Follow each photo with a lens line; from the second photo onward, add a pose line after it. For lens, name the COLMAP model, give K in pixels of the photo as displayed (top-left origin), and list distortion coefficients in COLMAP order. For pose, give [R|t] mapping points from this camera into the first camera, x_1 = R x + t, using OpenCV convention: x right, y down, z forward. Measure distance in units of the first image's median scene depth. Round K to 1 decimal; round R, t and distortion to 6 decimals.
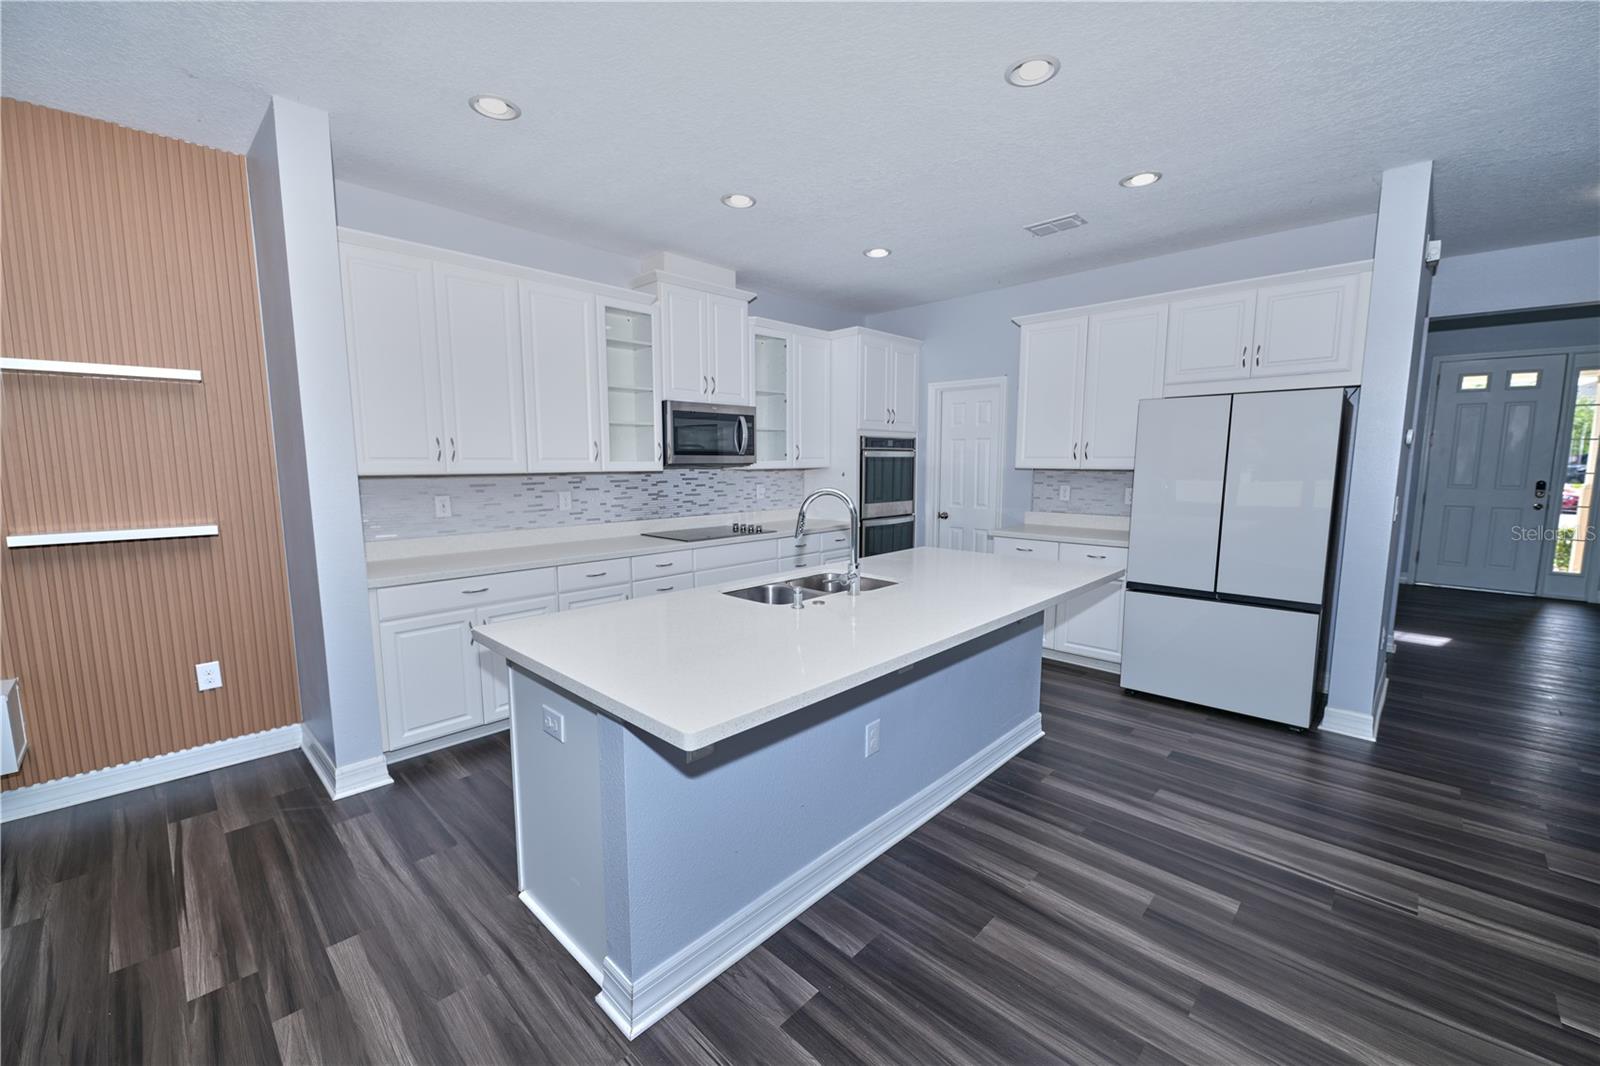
lens RADIAL K [[639.5, 0, 798.9], [0, 639.5, 538.5], [0, 0, 1]] dist [0.001315, -0.000390]
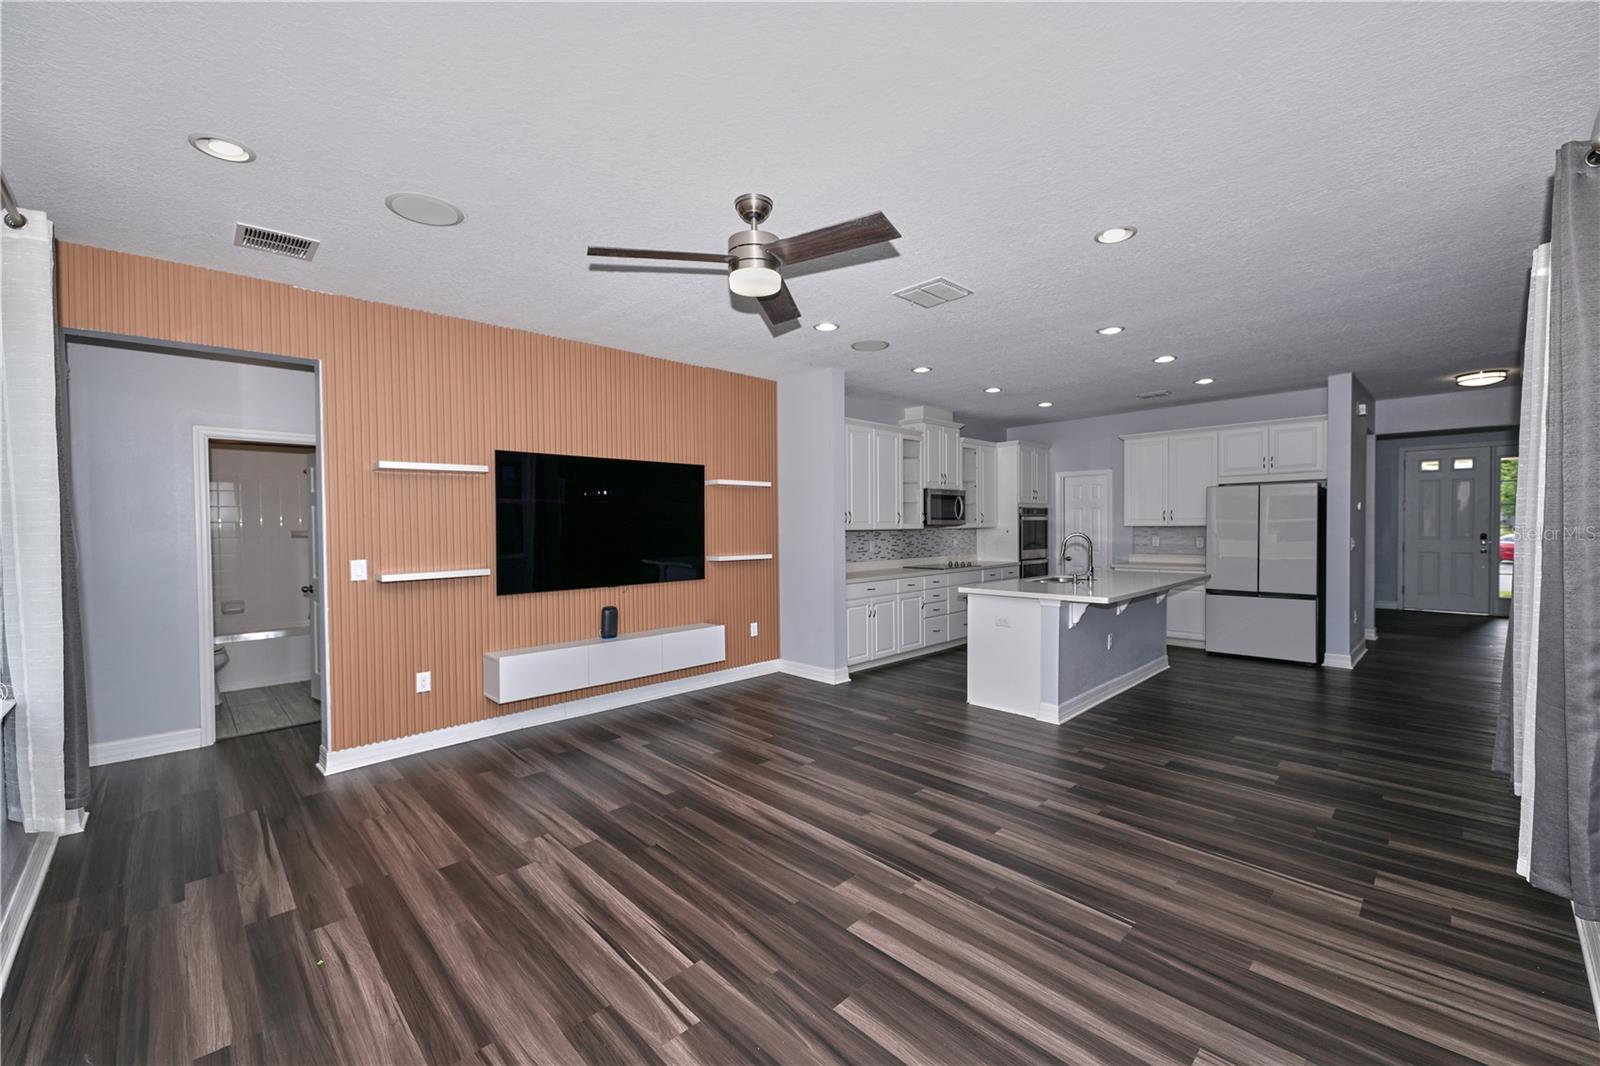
lens RADIAL K [[639.5, 0, 798.9], [0, 639.5, 538.5], [0, 0, 1]] dist [0.001315, -0.000390]
pose [[0.999603, -0.005747, -0.027582, -0.503566], [0.002916, 0.994822, -0.101587, 0.093699], [0.028023, 0.101466, 0.994444, -0.718218]]
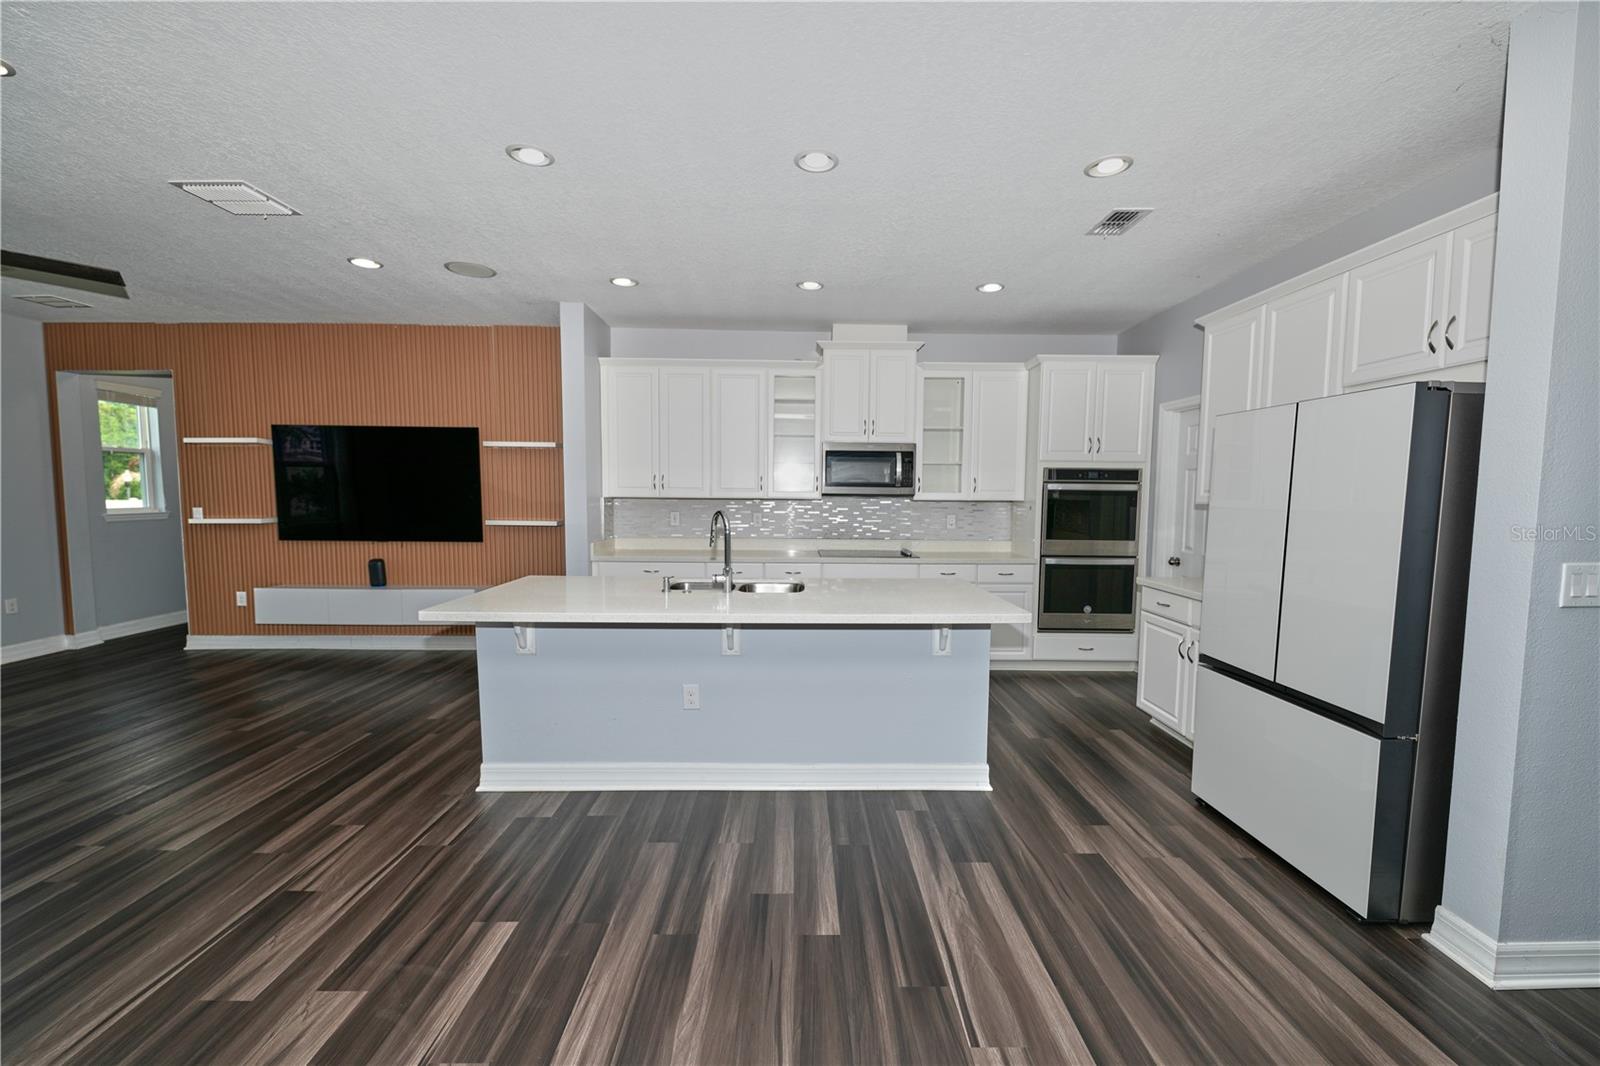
lens RADIAL K [[639.5, 0, 798.9], [0, 639.5, 538.5], [0, 0, 1]] dist [0.001315, -0.000390]
pose [[0.708954, 0.062920, -0.702442, 0.634047], [-0.097765, 0.995164, -0.009532, -0.014195], [0.698445, 0.075431, 0.711677, 0.097013]]
